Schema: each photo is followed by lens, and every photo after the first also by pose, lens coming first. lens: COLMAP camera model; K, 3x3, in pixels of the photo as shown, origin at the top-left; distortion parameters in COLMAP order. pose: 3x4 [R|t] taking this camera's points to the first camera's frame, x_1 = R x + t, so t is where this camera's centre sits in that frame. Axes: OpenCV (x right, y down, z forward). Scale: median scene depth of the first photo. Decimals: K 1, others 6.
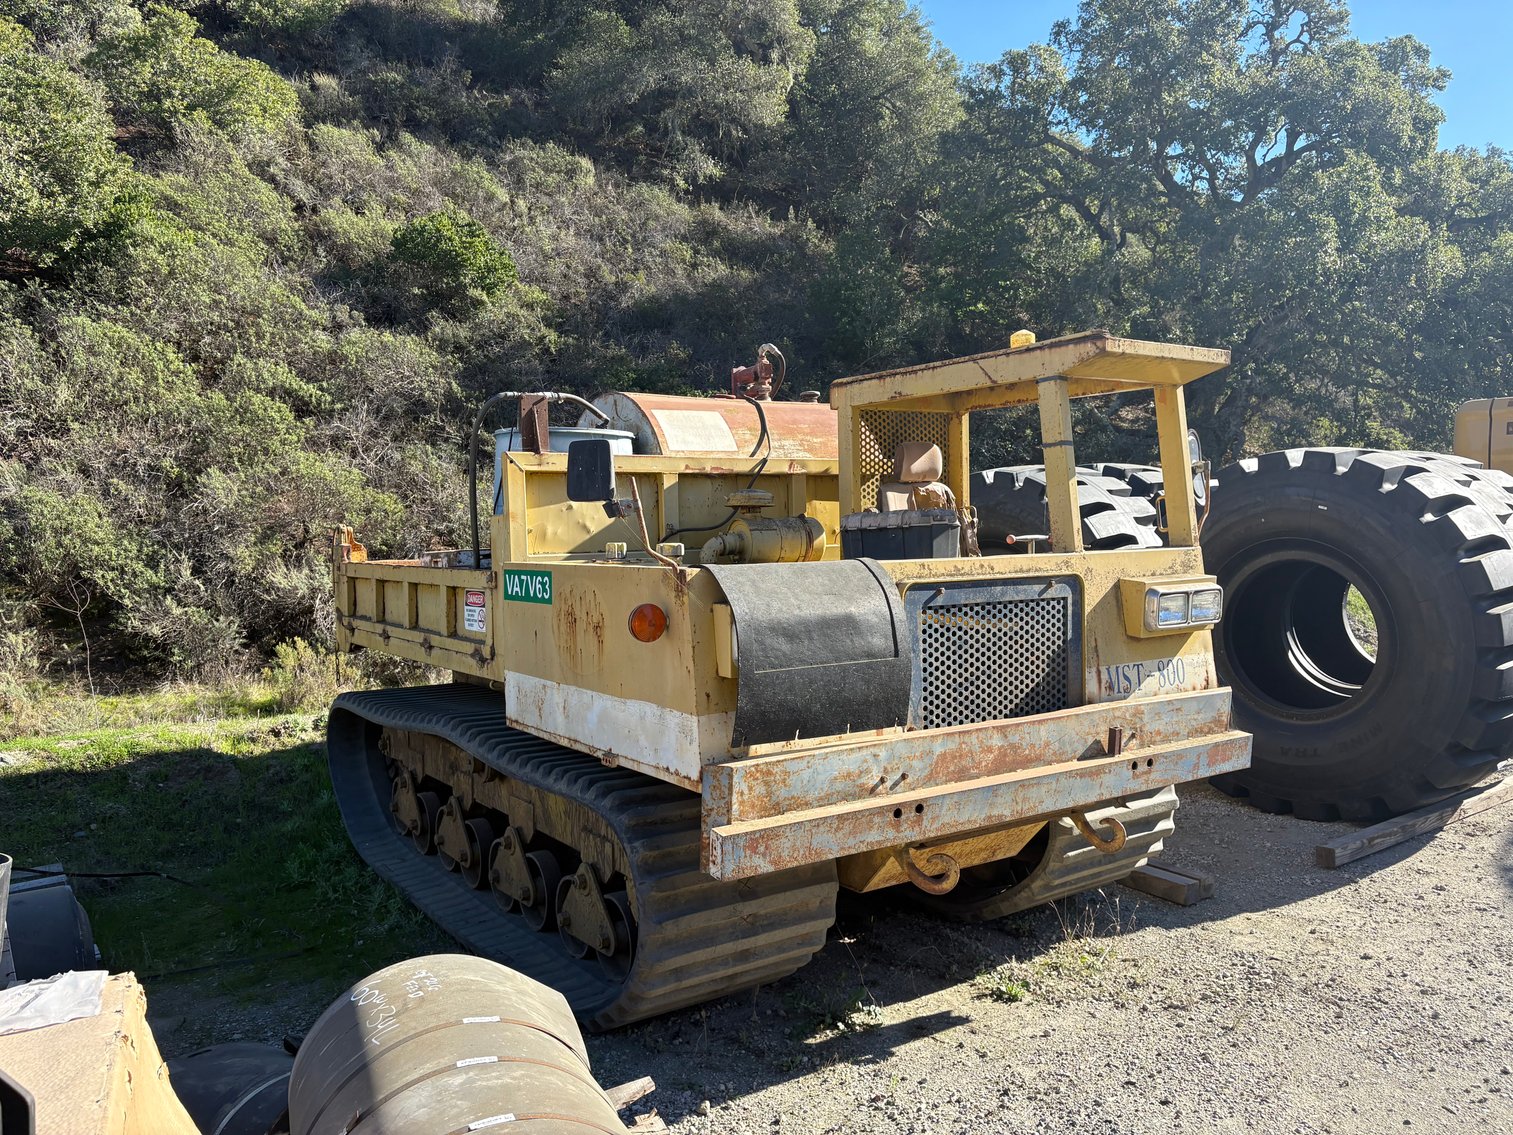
lens RADIAL K [[1150.7, 0, 759.3], [0, 1150.7, 566.1], [0, 0, 1]] dist [0.029178, -0.002978]
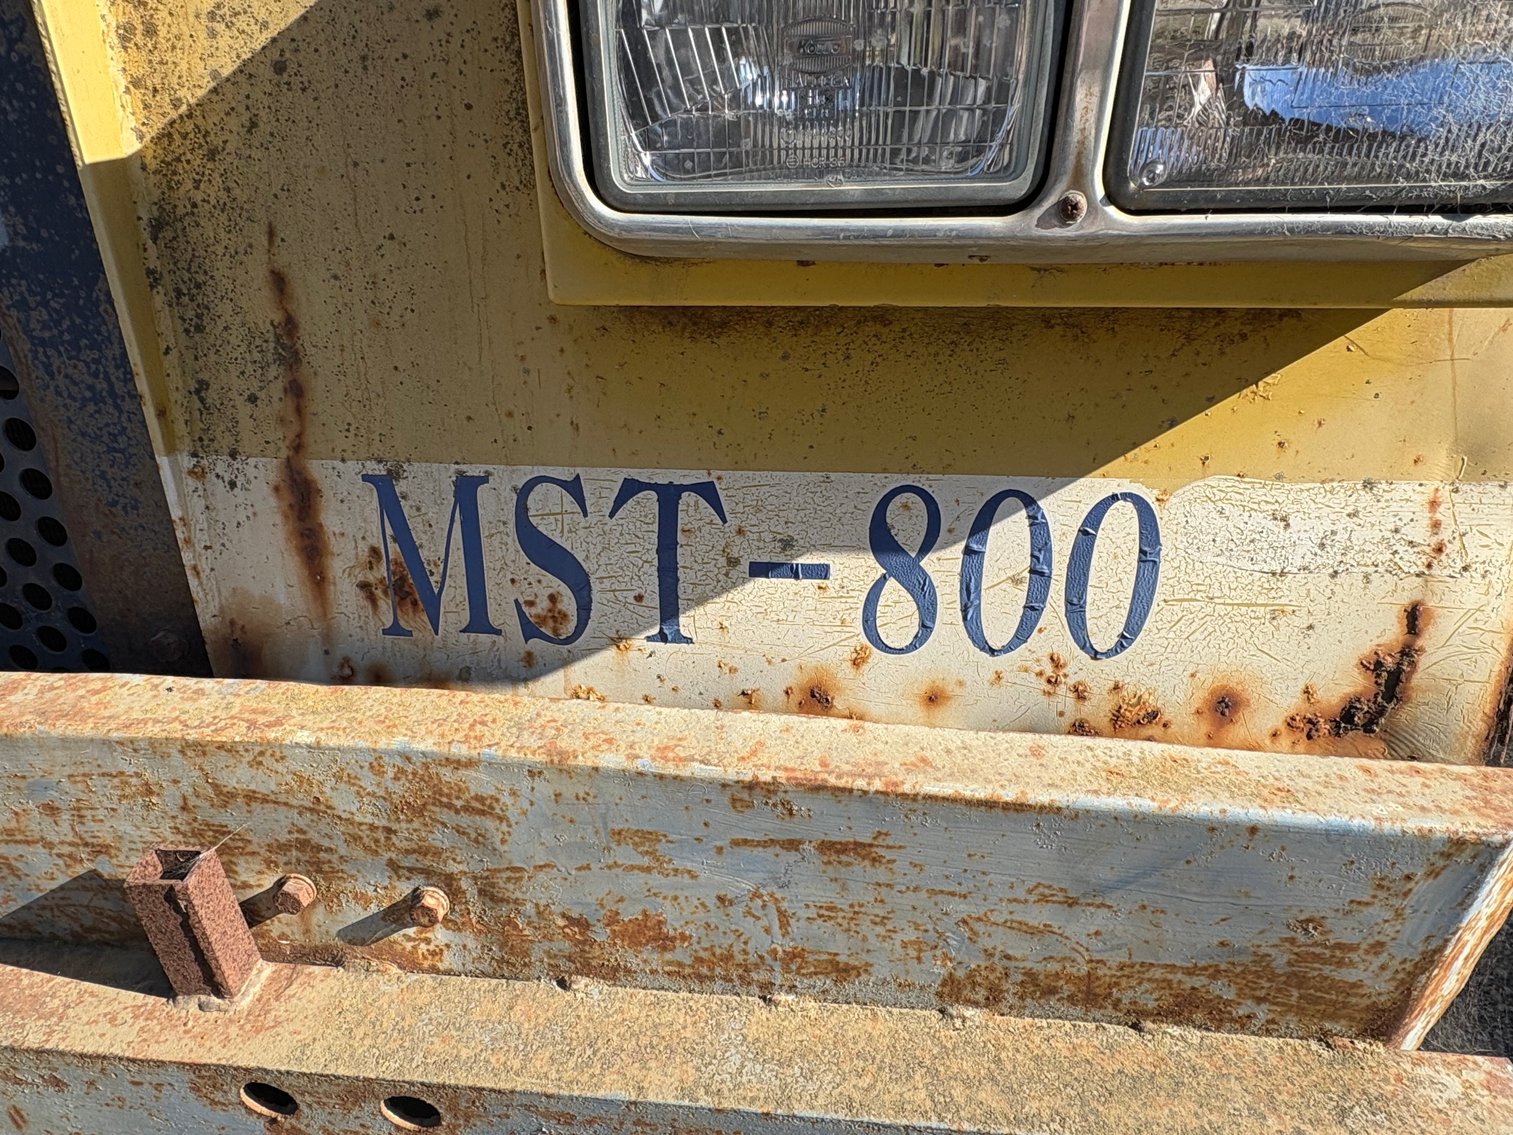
lens RADIAL K [[924.9, 0, 756.5], [0, 924.9, 572.1], [0, 0, 1]] dist [-0.000153, 0.000009]
pose [[0.760552, 0.273931, -0.588661, 0.415590], [-0.030041, 0.920517, 0.389546, 0.048869], [0.648582, -0.278586, 0.708330, 0.929784]]
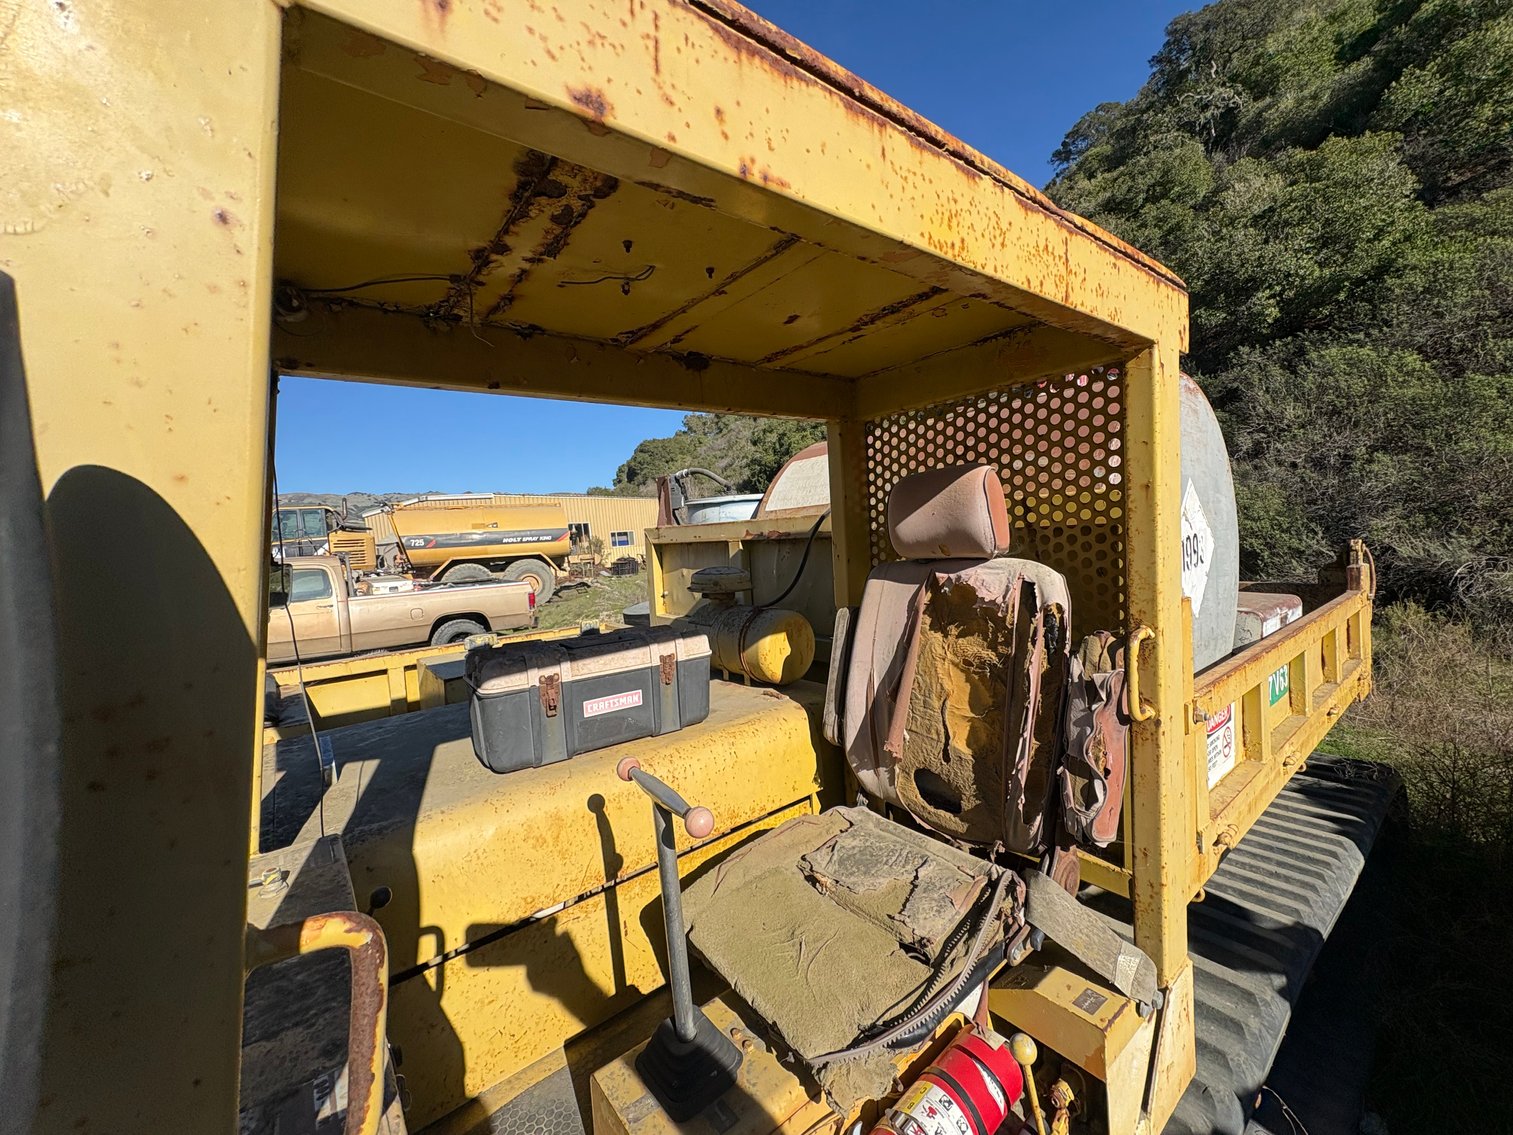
lens RADIAL K [[603.3, 0, 759.4], [0, 603.3, 567.1], [0, 0, 1]] dist [-0.001073, -0.000290]
pose [[0.071229, 0.079077, -0.994320, 0.460271], [0.020287, 0.996531, 0.080707, -0.114430], [0.997254, -0.025921, 0.069378, 1.156721]]
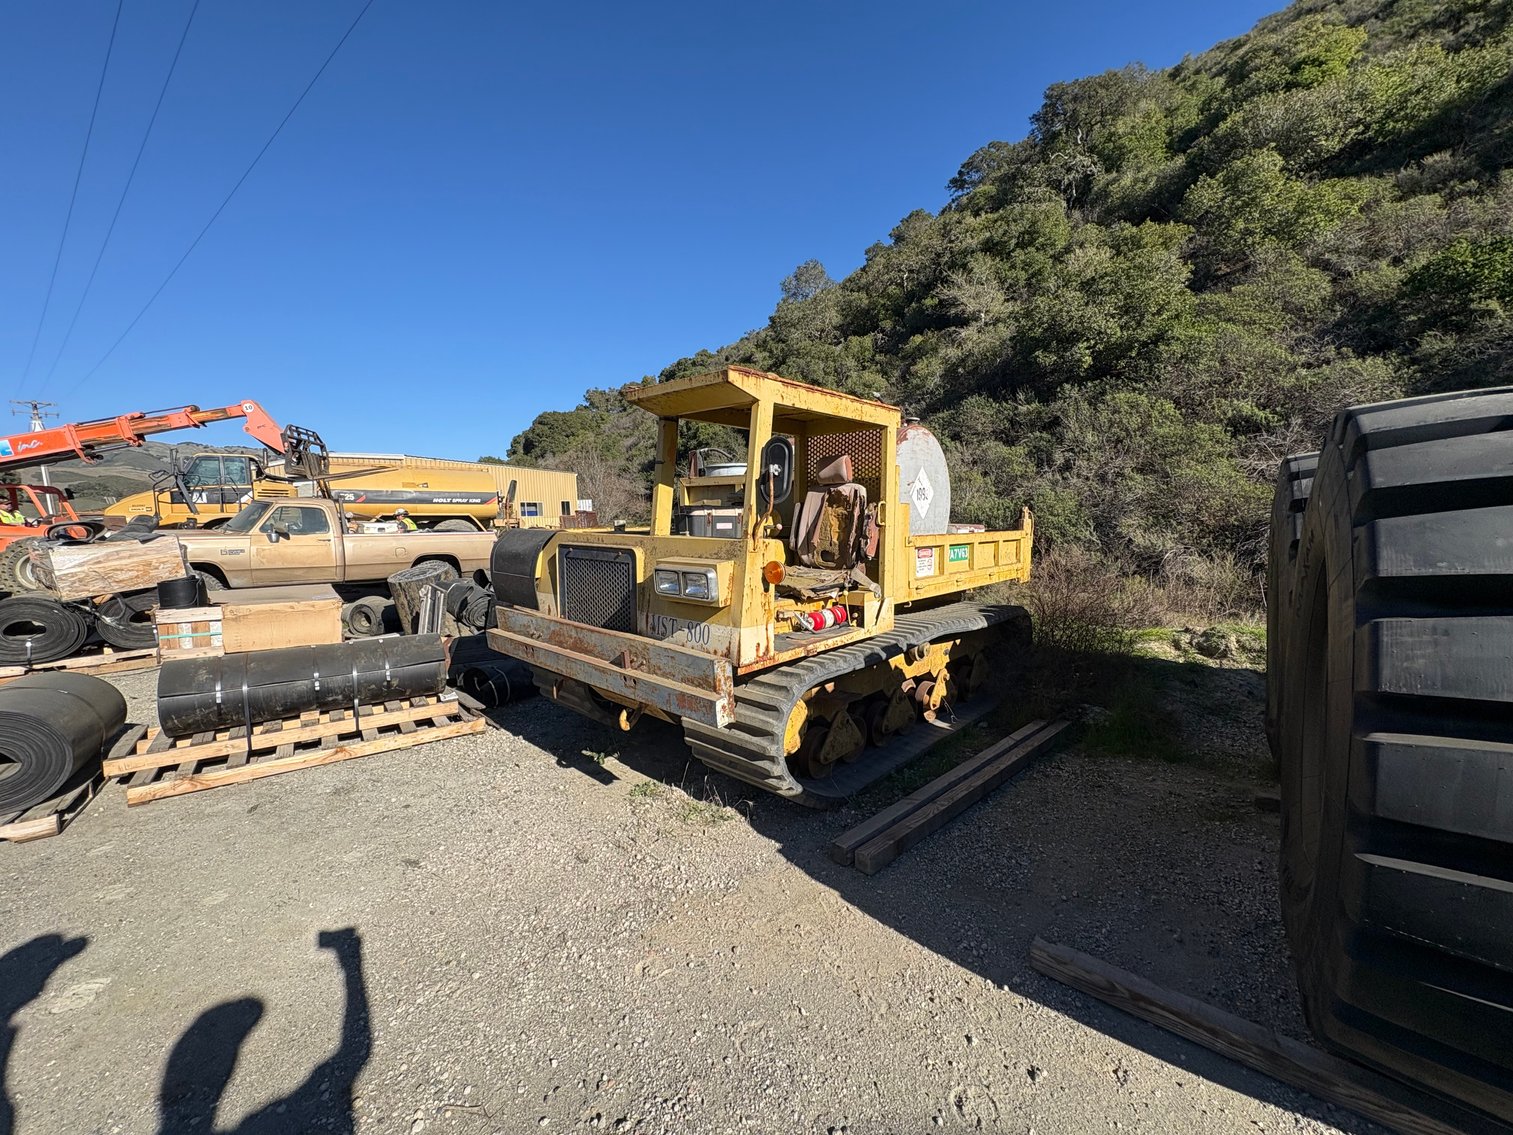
lens RADIAL K [[603.3, 0, 760.2], [0, 603.3, 568.5], [0, 0, 1]] dist [-0.001073, -0.000290]
pose [[0.238060, 0.111068, -0.964879, 1.057337], [-0.040713, 0.993708, 0.104341, -0.055902], [0.970397, 0.014444, 0.241084, 0.936272]]
